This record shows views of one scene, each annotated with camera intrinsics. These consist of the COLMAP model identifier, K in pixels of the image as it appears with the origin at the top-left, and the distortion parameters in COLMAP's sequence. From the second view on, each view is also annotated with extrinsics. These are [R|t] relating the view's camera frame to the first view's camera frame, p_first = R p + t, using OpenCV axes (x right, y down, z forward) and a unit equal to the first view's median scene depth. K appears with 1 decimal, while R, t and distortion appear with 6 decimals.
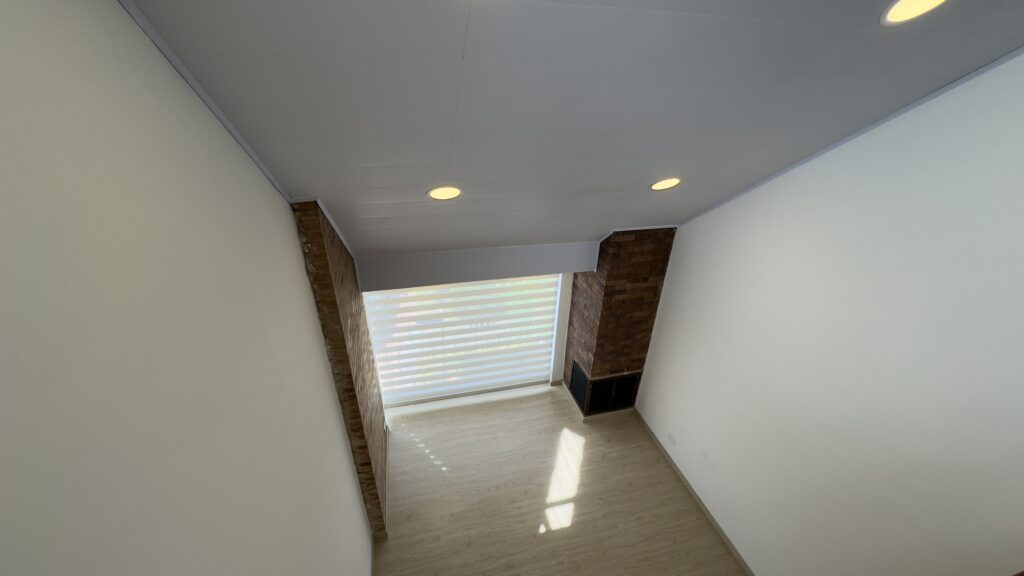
lens RADIAL K [[408.2, 0, 512.1], [0, 408.2, 288.0], [0, 0, 1]] dist [-0.004339, -0.000041]
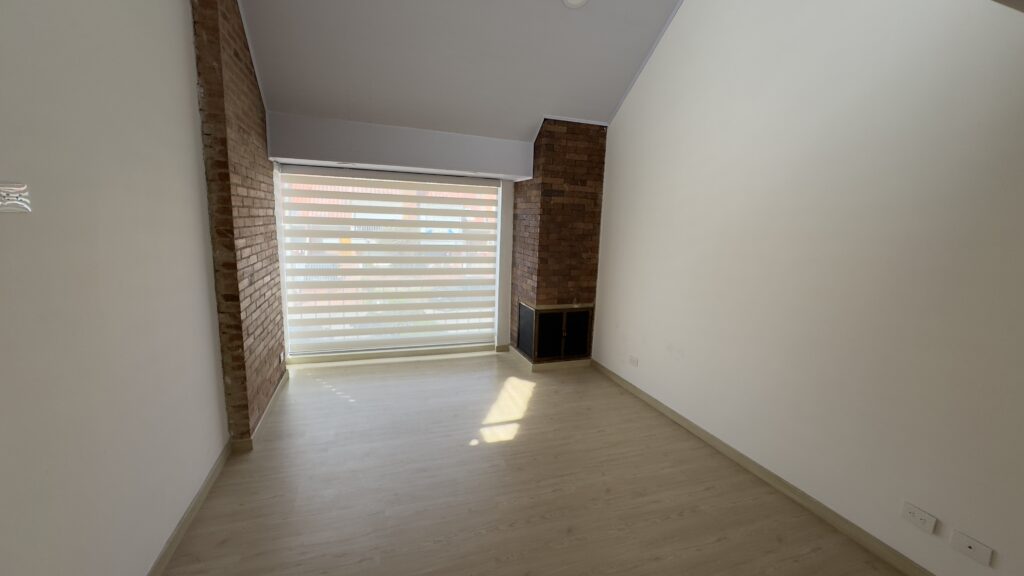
lens RADIAL K [[408.2, 0, 514.0], [0, 408.2, 285.8], [0, 0, 1]] dist [-0.004339, -0.000041]
pose [[0.996187, -0.005836, 0.087048, 0.076599], [0.034526, 0.942675, -0.331922, 0.526378], [-0.080121, 0.333661, 0.939282, 0.183865]]
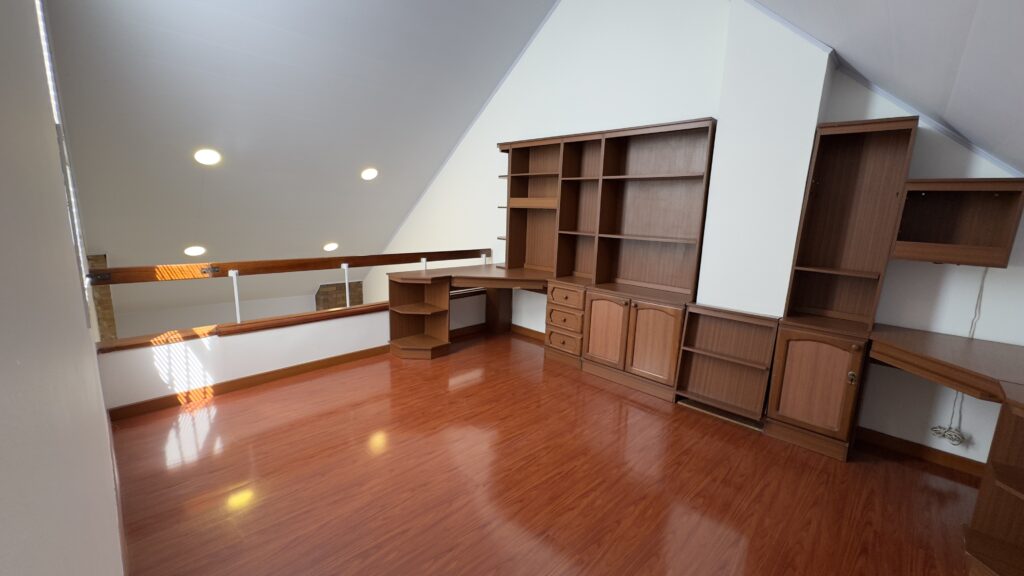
lens RADIAL K [[408.2, 0, 514.0], [0, 408.2, 290.8], [0, 0, 1]] dist [-0.004339, -0.000041]
pose [[0.854759, -0.092037, 0.510800, 0.065953], [0.236654, 0.945007, -0.225738, 0.402244], [-0.461933, 0.313834, 0.829533, -0.661507]]
